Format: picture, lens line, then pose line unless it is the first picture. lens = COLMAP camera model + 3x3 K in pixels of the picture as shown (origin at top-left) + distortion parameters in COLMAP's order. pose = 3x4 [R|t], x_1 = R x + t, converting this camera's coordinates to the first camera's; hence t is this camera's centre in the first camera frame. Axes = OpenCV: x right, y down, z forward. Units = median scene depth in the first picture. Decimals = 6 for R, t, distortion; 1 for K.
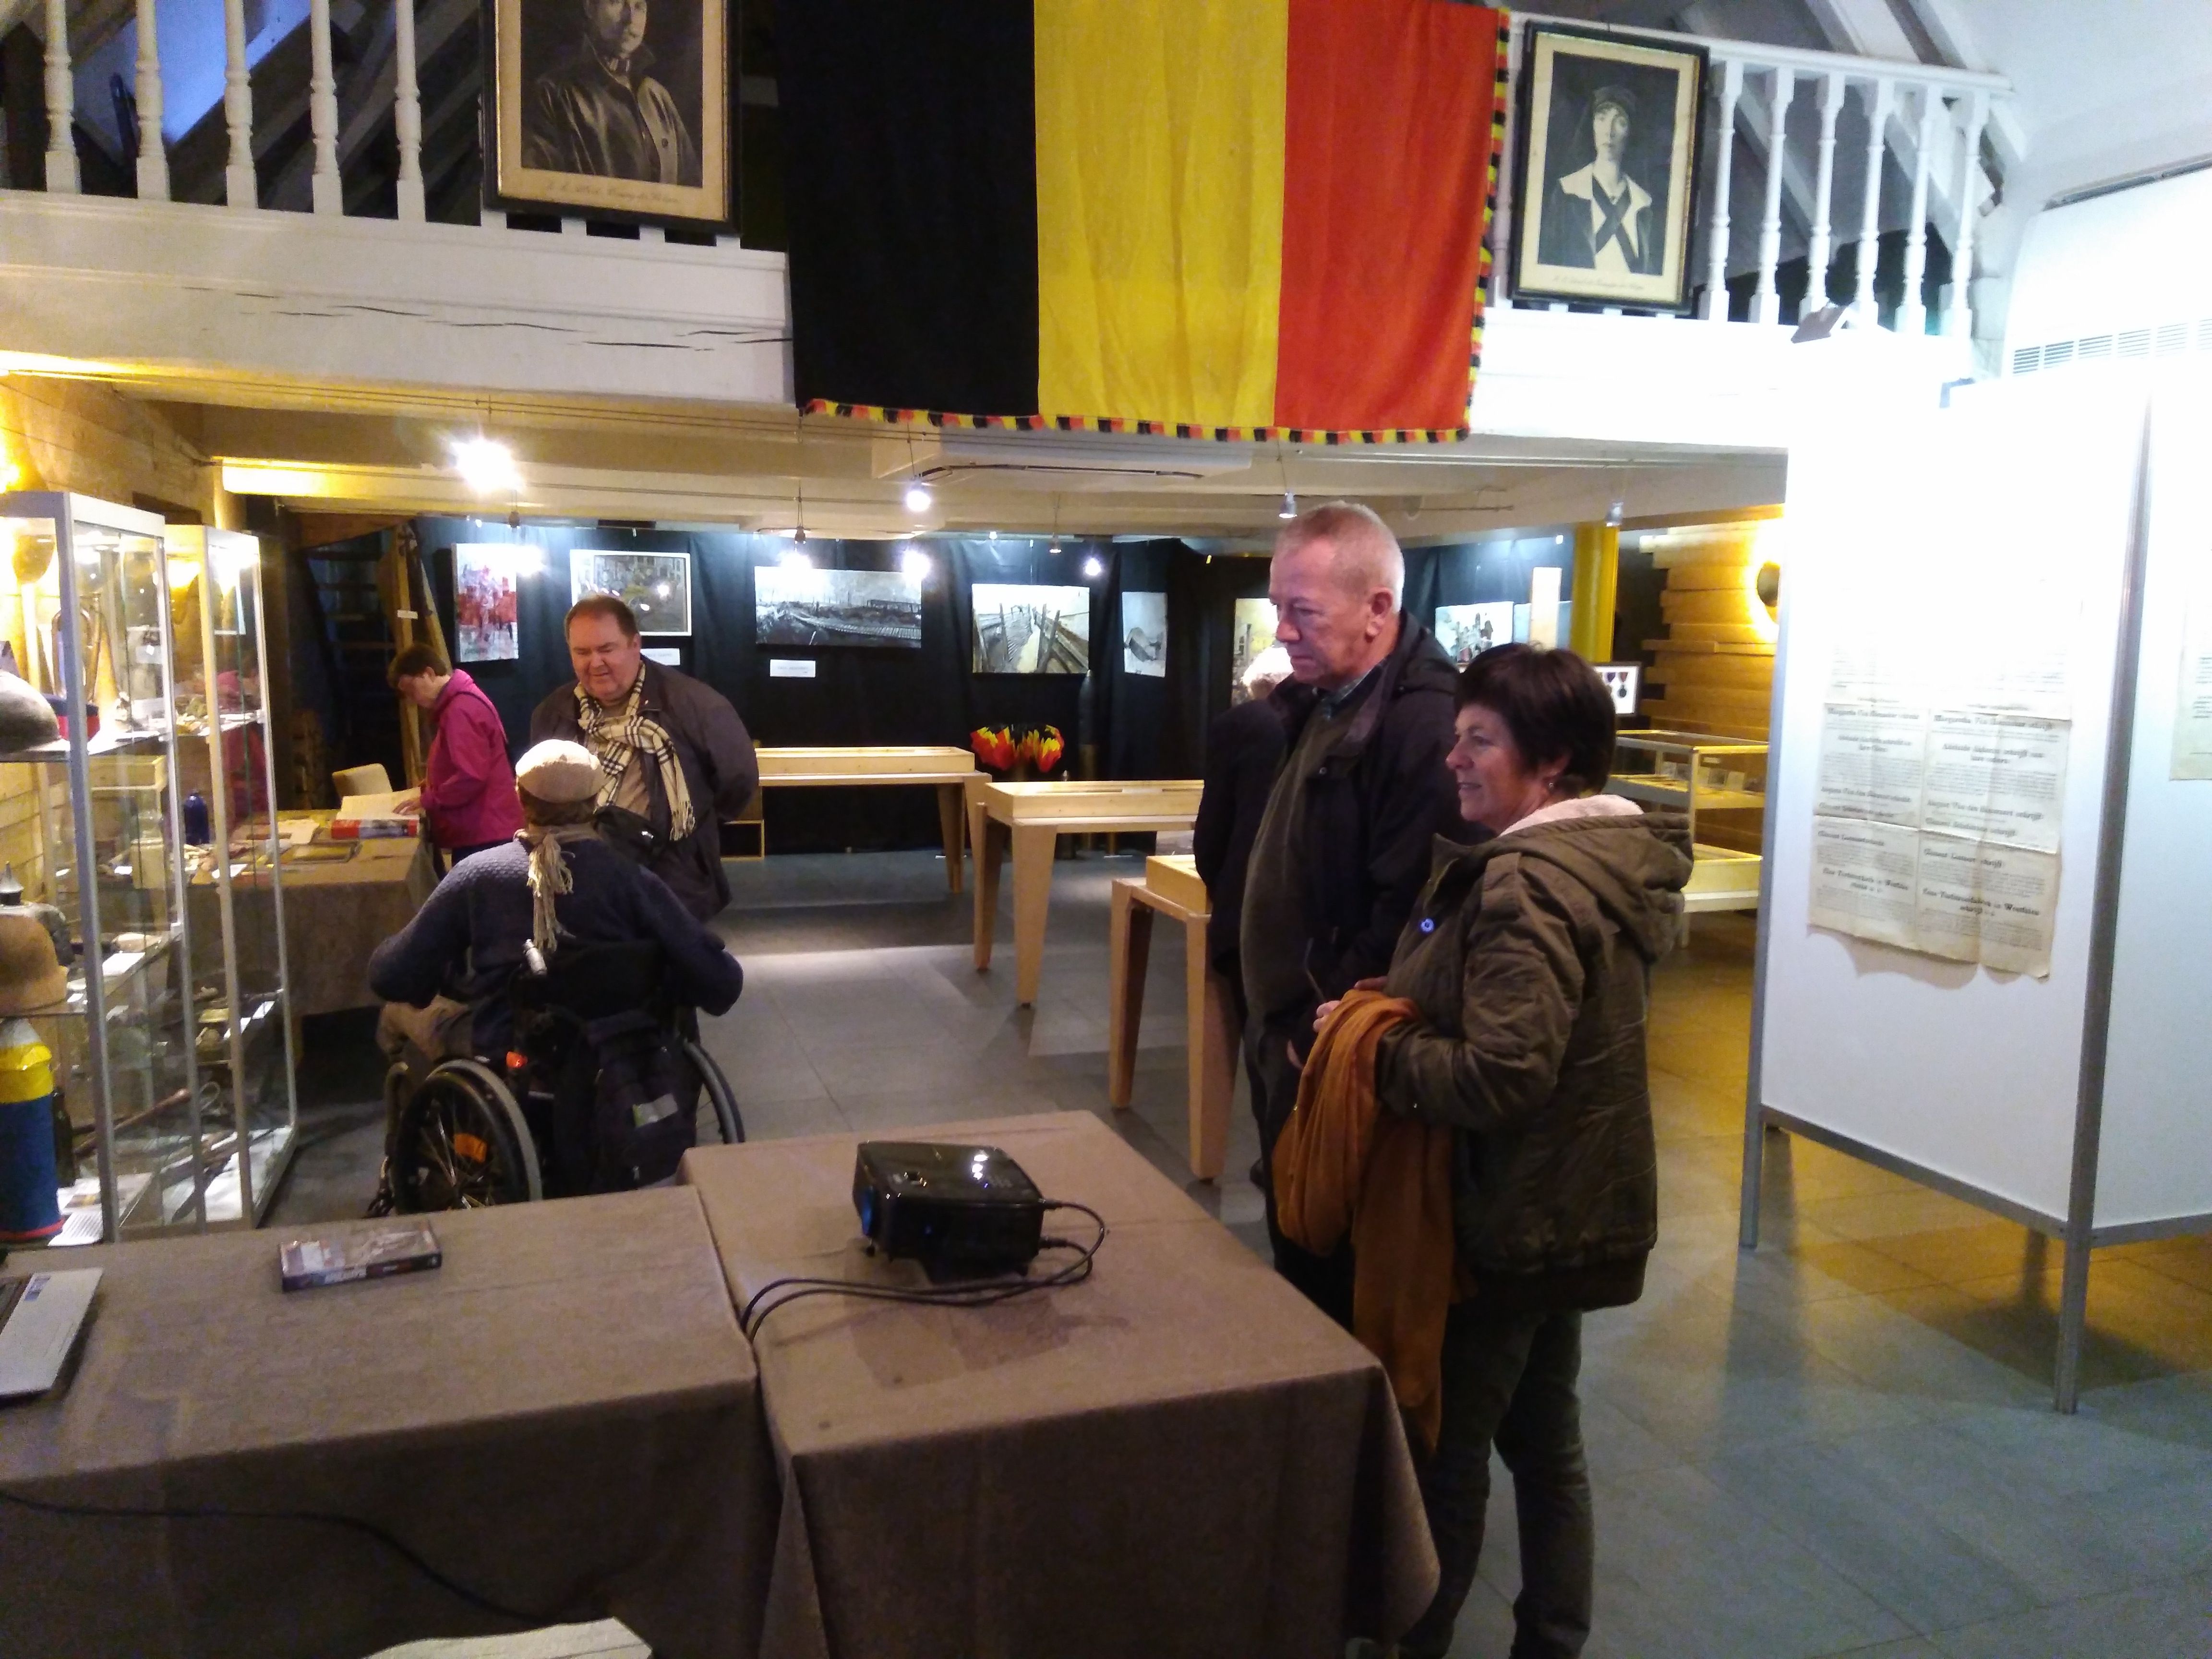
lens RADIAL K [[1732.4, 0, 1105.9], [0, 1732.4, 835.3], [0, 0, 1]] dist [-0.003179, -0.001662]
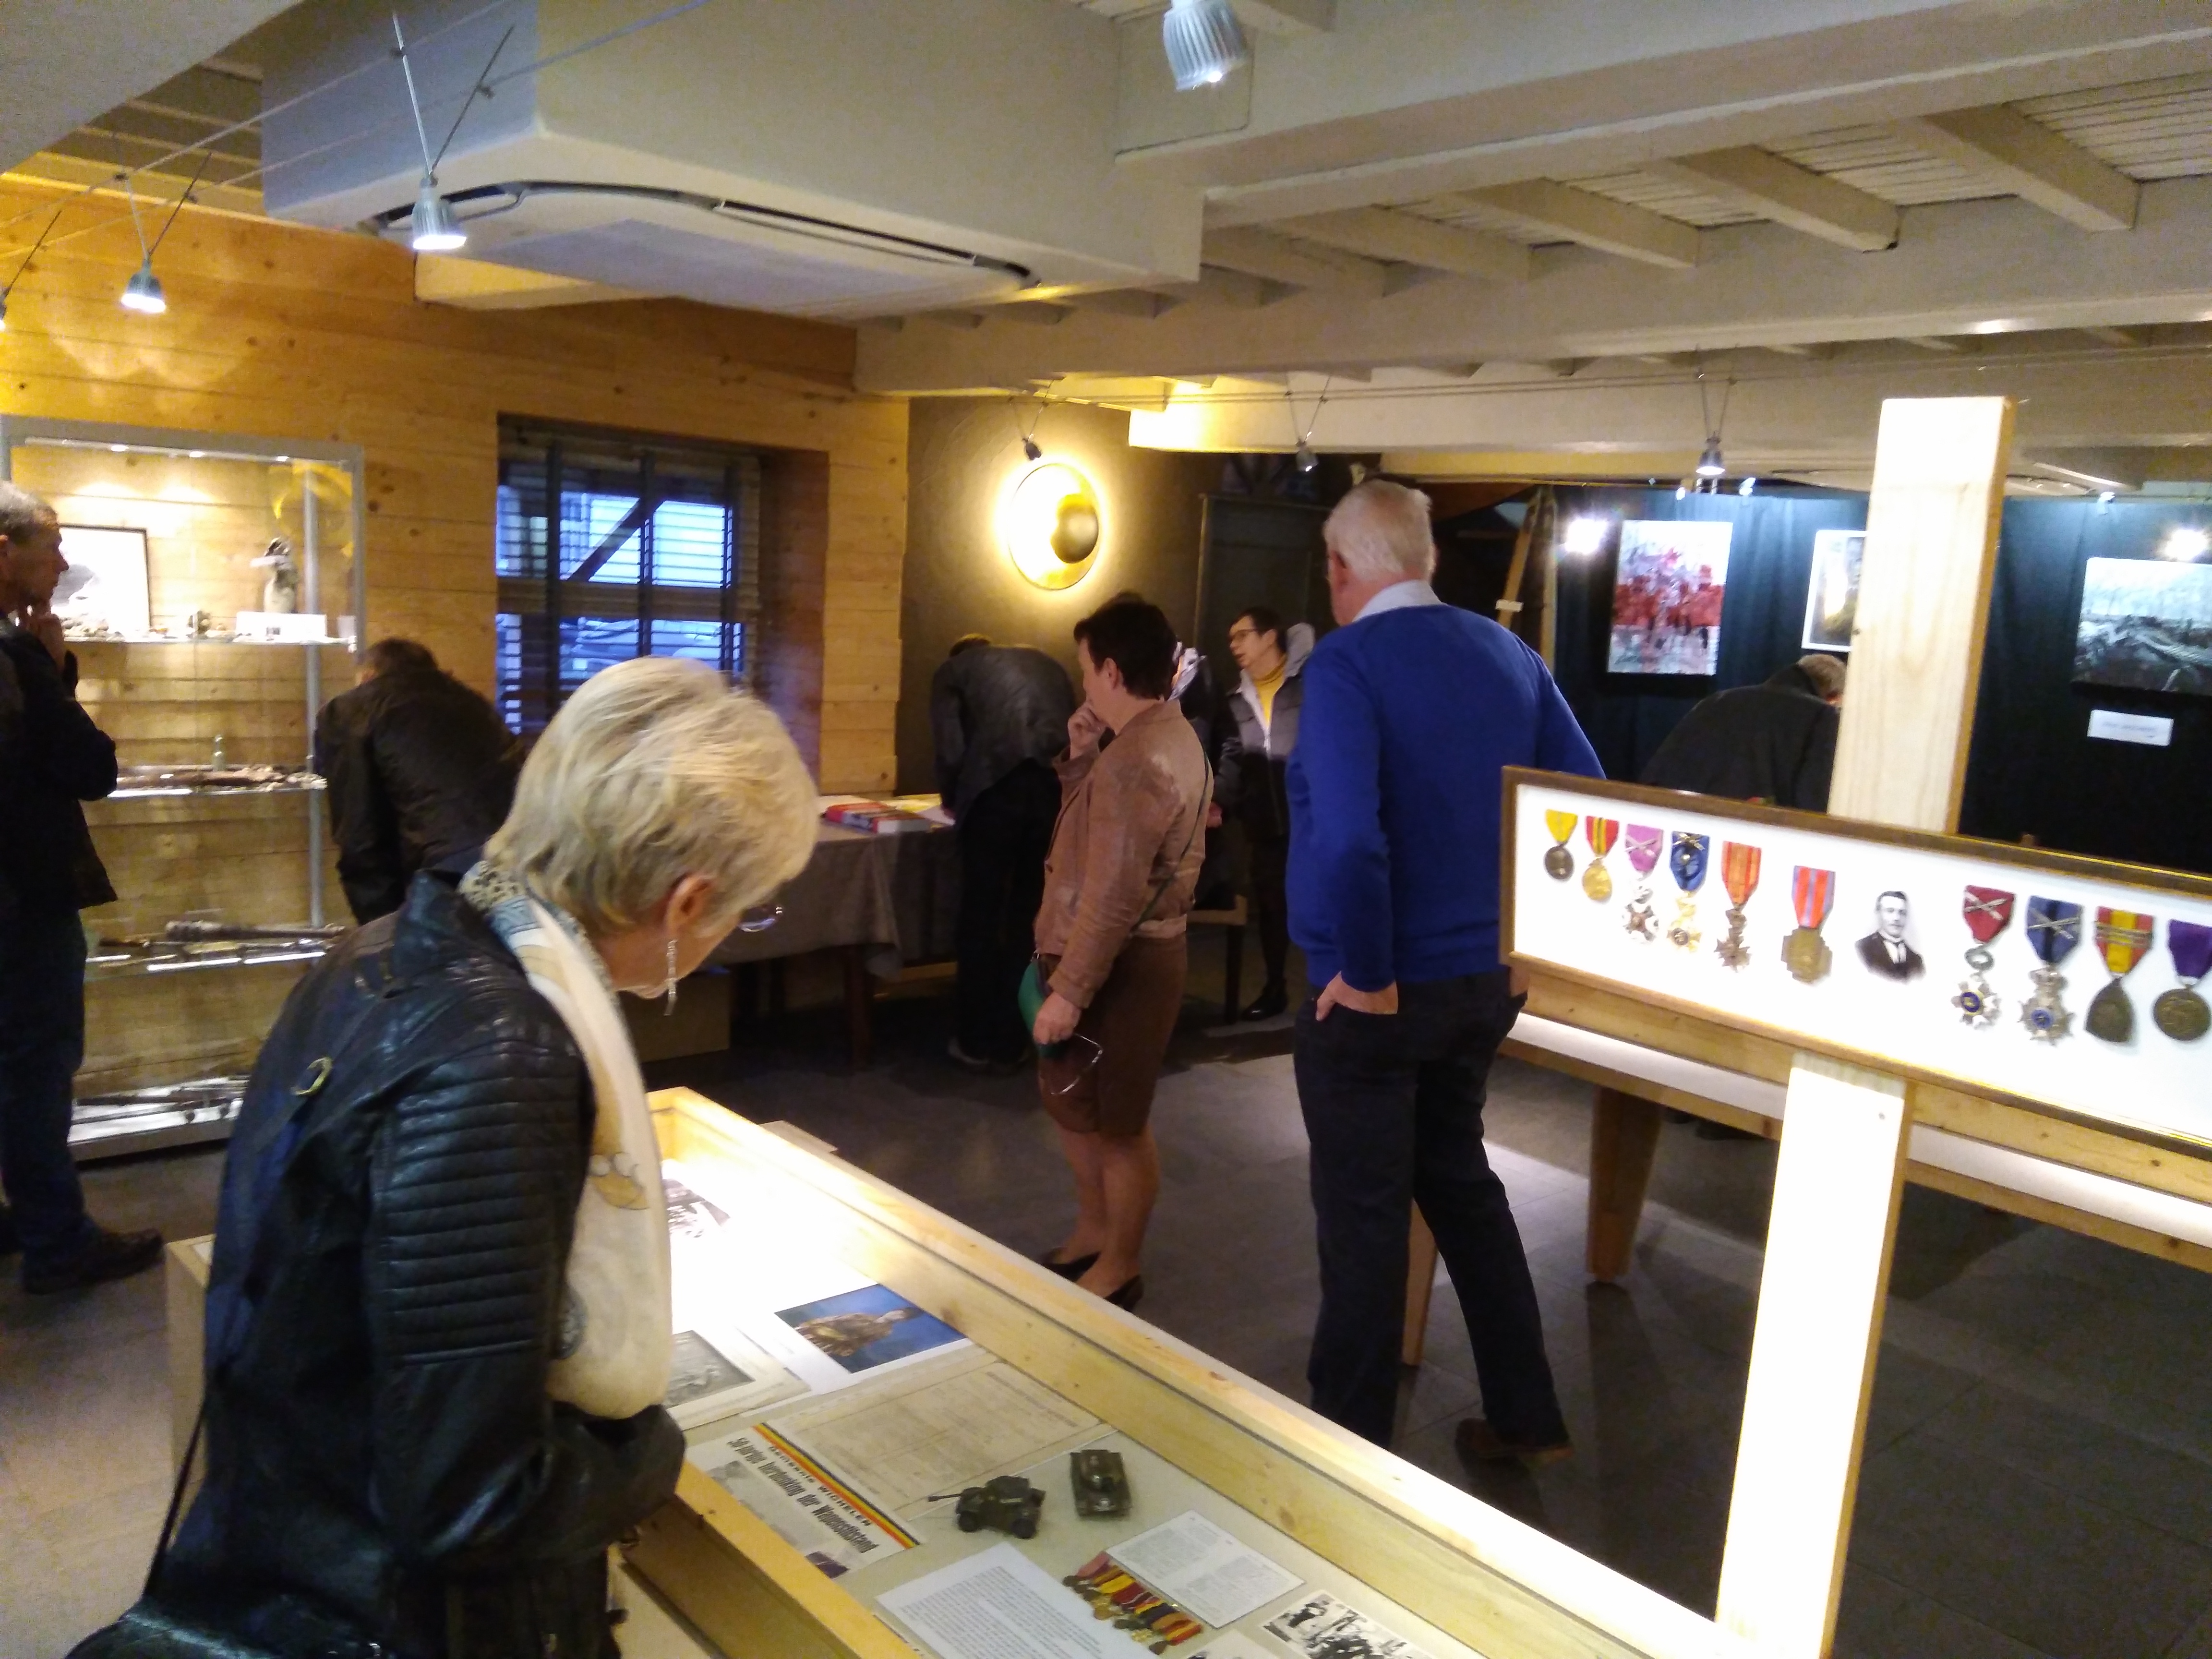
lens RADIAL K [[1732.4, 0, 1106.5], [0, 1732.4, 831.2], [0, 0, 1]] dist [-0.003179, -0.001662]
pose [[0.394142, 0.148476, -0.906977, 0.243953], [-0.165981, 0.982136, 0.088650, -0.059299], [0.903937, 0.115601, 0.411745, 0.468064]]
